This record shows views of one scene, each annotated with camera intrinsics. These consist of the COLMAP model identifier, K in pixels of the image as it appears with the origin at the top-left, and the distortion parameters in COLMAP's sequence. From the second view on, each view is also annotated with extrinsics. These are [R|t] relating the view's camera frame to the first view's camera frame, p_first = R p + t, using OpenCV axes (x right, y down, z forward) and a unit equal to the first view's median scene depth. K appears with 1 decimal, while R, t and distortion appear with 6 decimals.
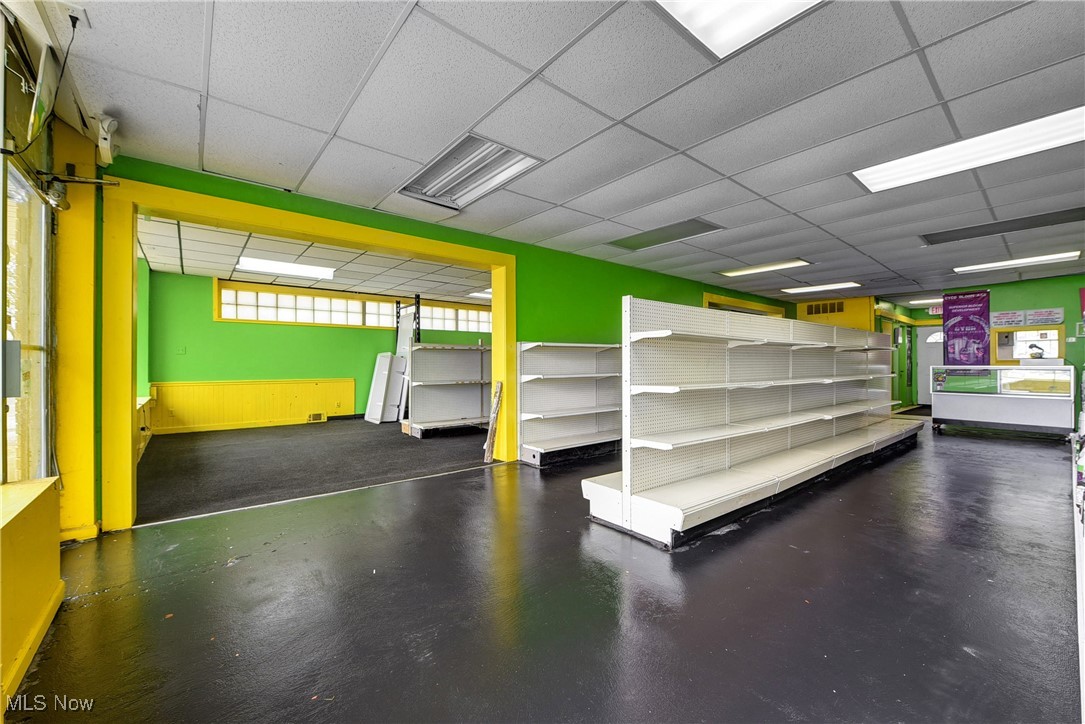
lens RADIAL K [[431.7, 0, 543.0], [0, 431.7, 364.1], [0, 0, 1]] dist [-0.009179, -0.000570]
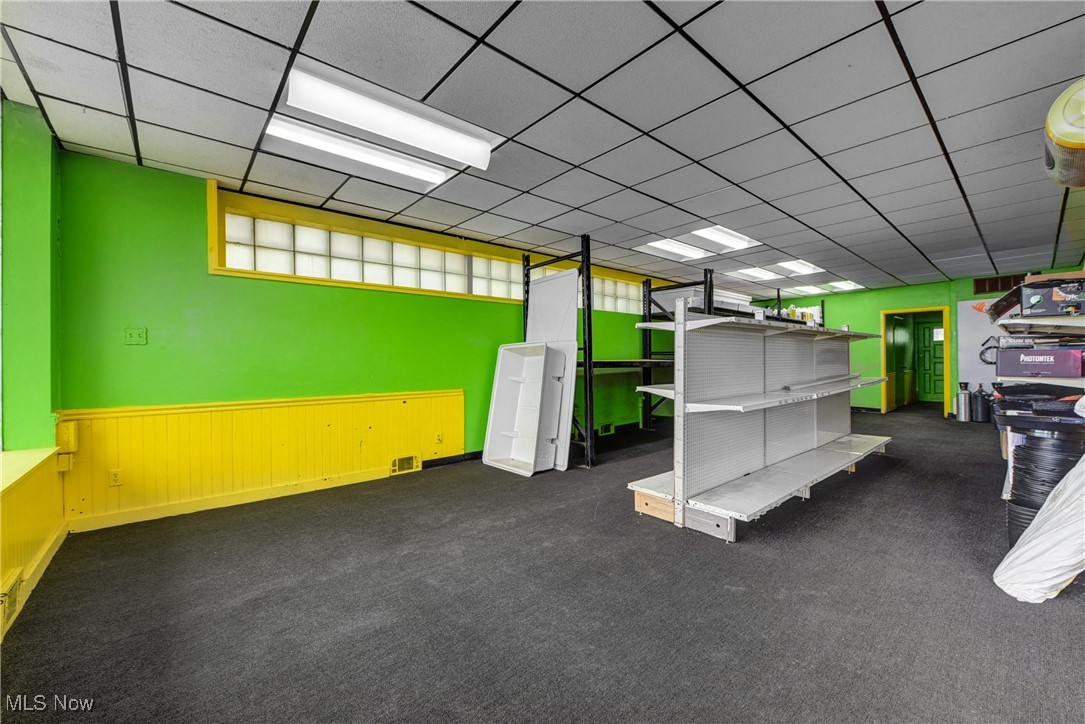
lens RADIAL K [[431.7, 0, 545.2], [0, 431.7, 363.4], [0, 0, 1]] dist [-0.009179, -0.000570]
pose [[0.999592, -0.011226, 0.026271, -0.381851], [0.011227, 0.999937, 0.000090, 0.000895], [-0.026271, 0.000205, 0.999655, 0.482701]]
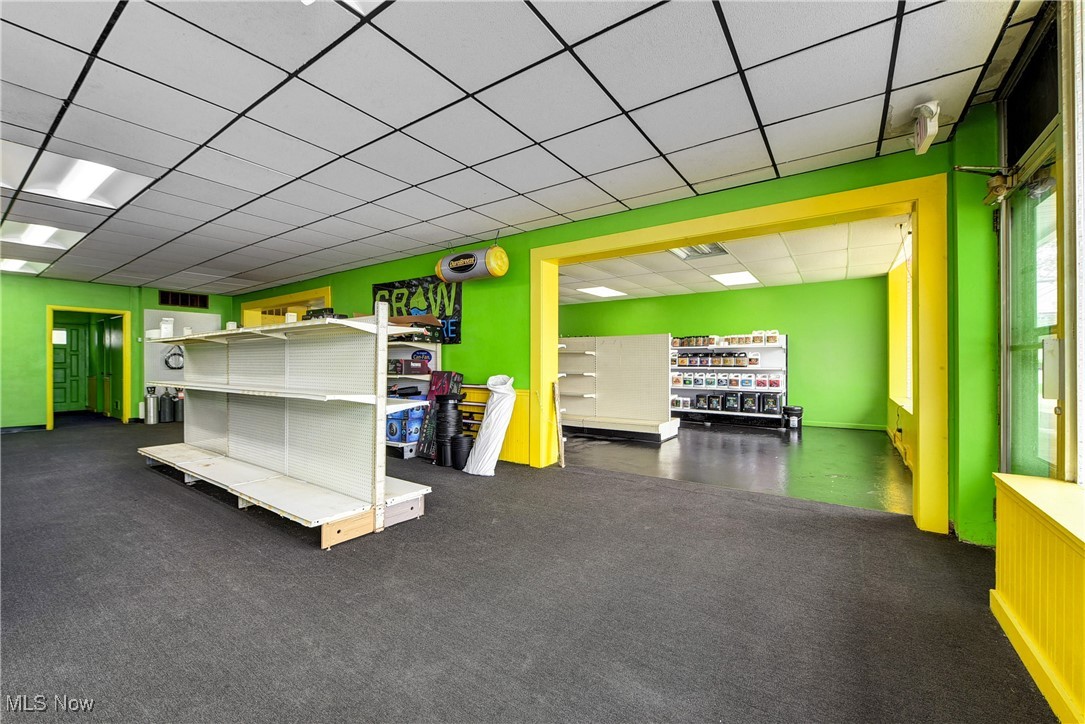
lens RADIAL K [[431.7, 0, 547.2], [0, 431.7, 361.7], [0, 0, 1]] dist [-0.009179, -0.000570]
pose [[-0.276241, 0.003495, 0.961082, -0.642777], [0.001166, 0.999994, -0.003302, -0.000696], [-0.961088, 0.000208, -0.276243, 0.804000]]
